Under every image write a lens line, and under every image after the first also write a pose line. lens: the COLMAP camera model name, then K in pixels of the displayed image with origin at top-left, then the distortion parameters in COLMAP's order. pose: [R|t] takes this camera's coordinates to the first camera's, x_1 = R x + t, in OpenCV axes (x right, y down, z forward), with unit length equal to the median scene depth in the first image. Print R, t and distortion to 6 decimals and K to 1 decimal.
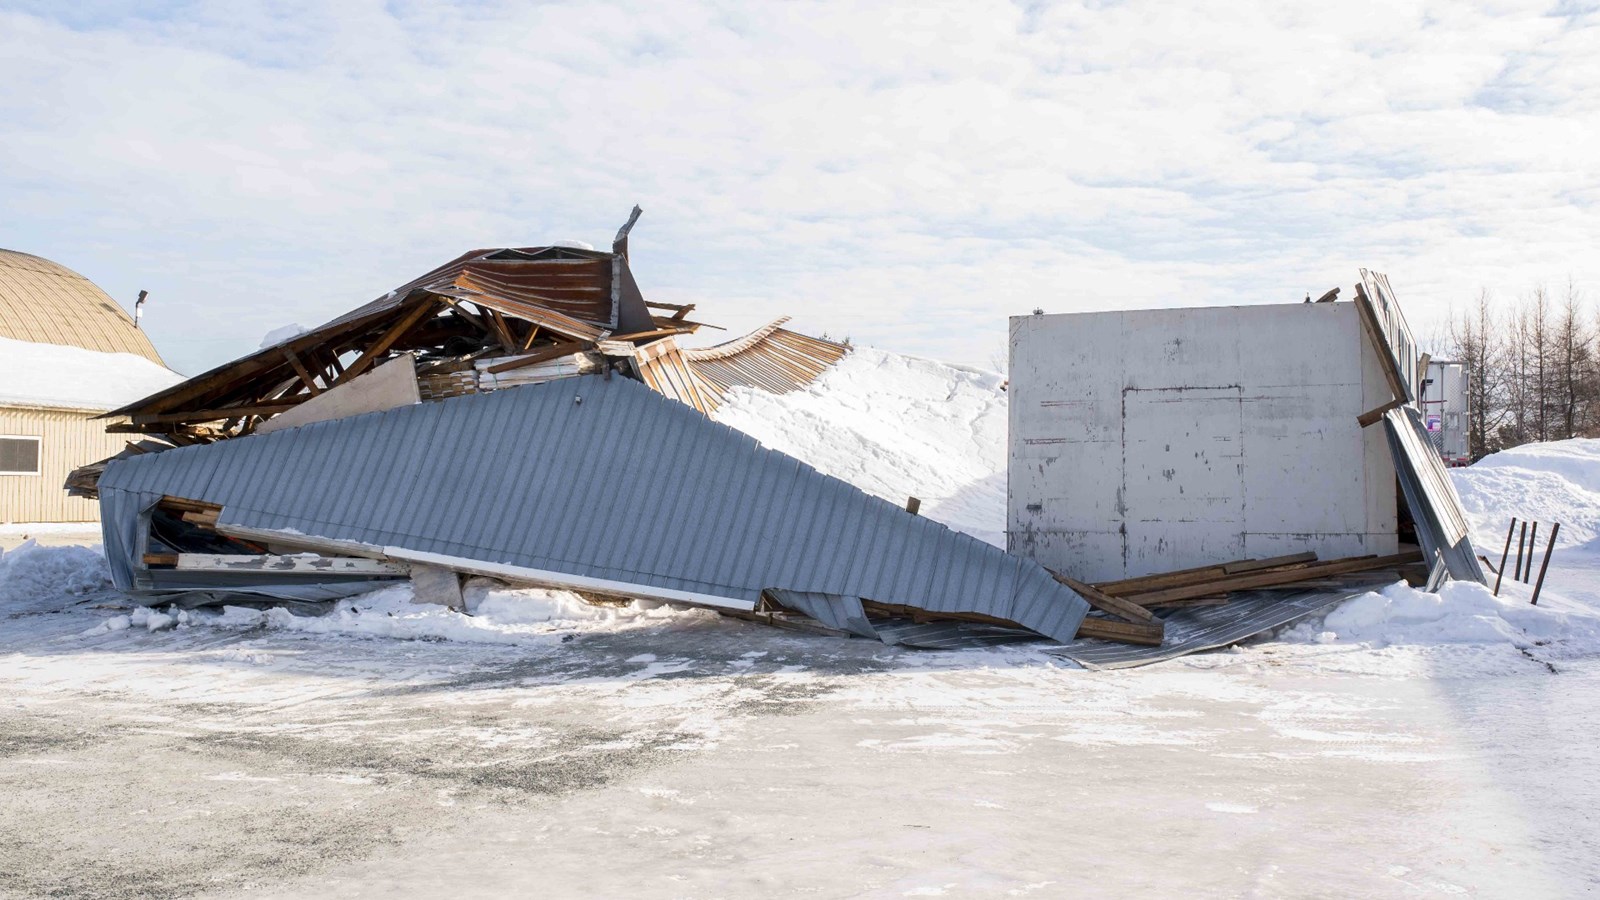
lens RADIAL K [[1548.3, 0, 808.5], [0, 1548.3, 401.1], [0, 0, 1]] dist [-0.046446, 0.083452]
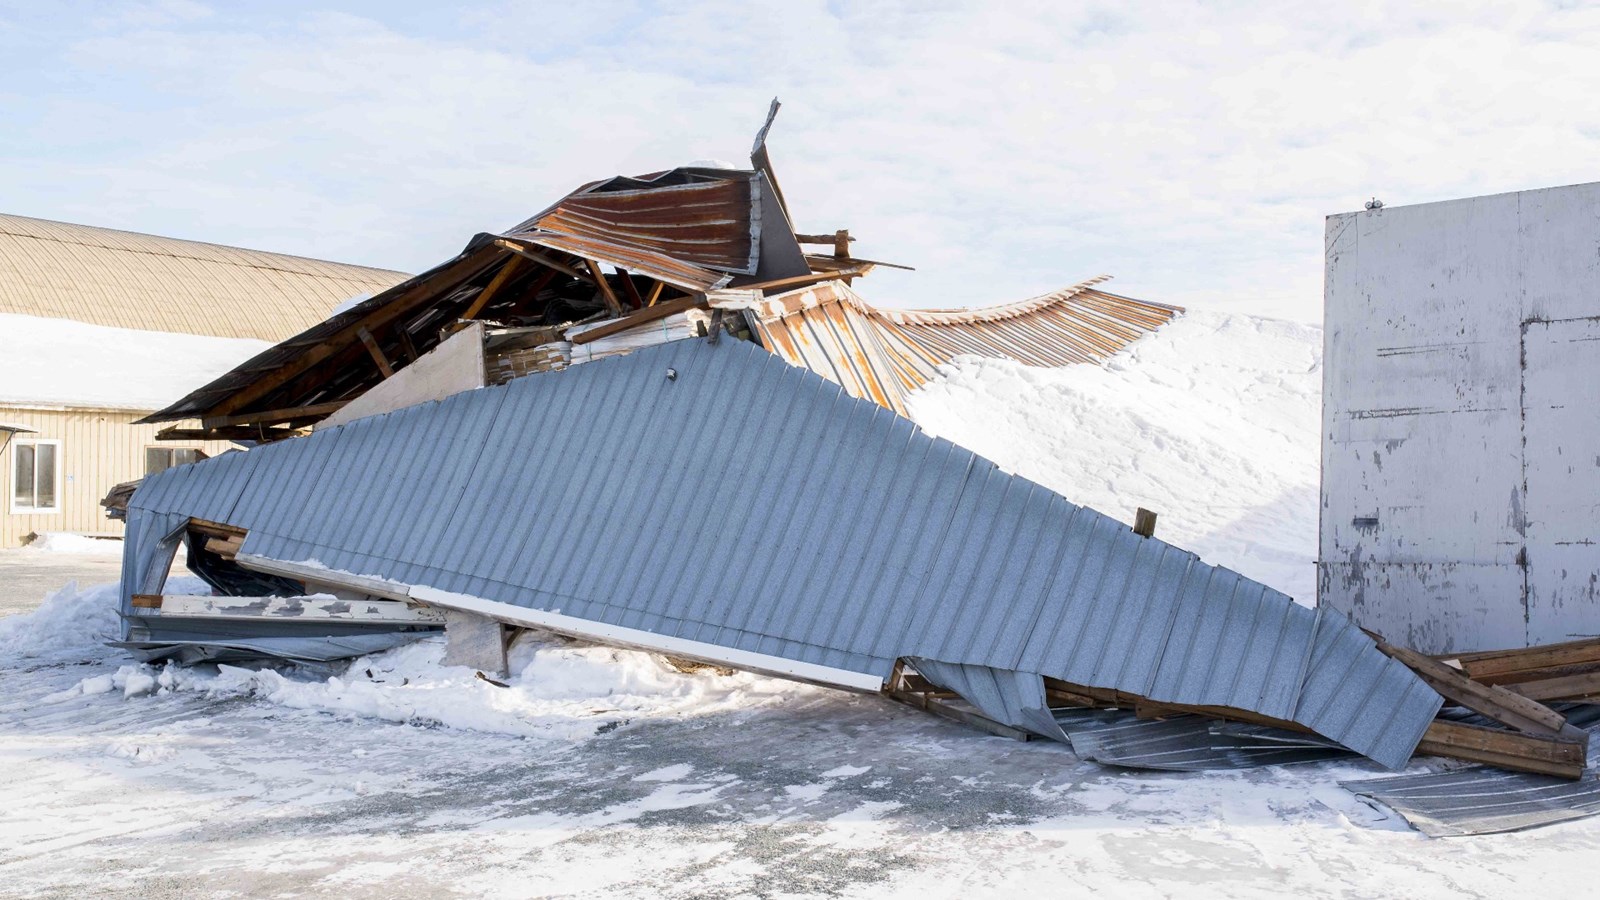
lens RADIAL K [[1542.1, 0, 800.0], [0, 1542.1, 450.0], [0, 0, 1]] dist [-0.061877, 0.093764]
pose [[0.956860, -0.023428, -0.289605, 0.109324], [0.031447, 0.999239, 0.023067, 0.019705], [0.288844, -0.031179, 0.956868, 0.364193]]
